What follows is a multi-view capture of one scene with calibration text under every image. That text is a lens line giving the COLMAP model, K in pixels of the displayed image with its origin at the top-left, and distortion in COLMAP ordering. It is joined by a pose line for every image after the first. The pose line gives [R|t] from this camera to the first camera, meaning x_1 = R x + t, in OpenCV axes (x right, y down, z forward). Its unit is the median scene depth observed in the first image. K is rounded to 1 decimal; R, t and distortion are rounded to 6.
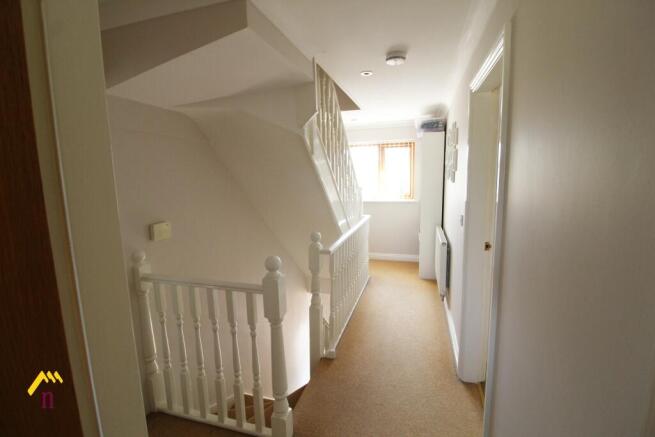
lens RADIAL K [[300.9, 0, 328.6], [0, 300.9, 216.0], [0, 0, 1]] dist [-0.002865, -0.011572]
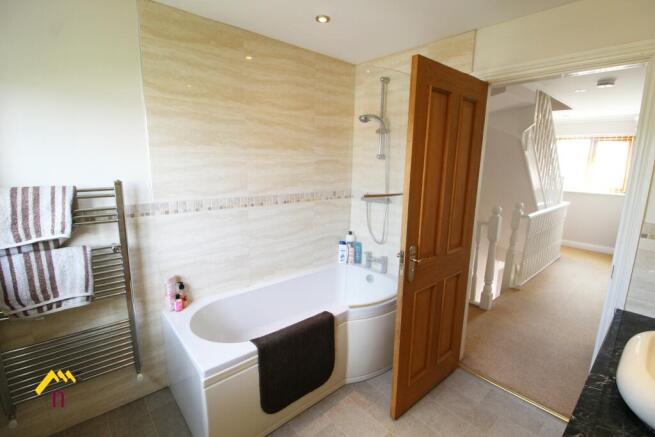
lens RADIAL K [[300.9, 0, 328.6], [0, 300.9, 216.0], [0, 0, 1]] dist [-0.002865, -0.011572]
pose [[0.842777, 0.133521, -0.521439, -0.035438], [-0.109280, 0.991014, 0.077137, 0.067248], [0.527053, -0.008026, 0.849795, -0.476169]]
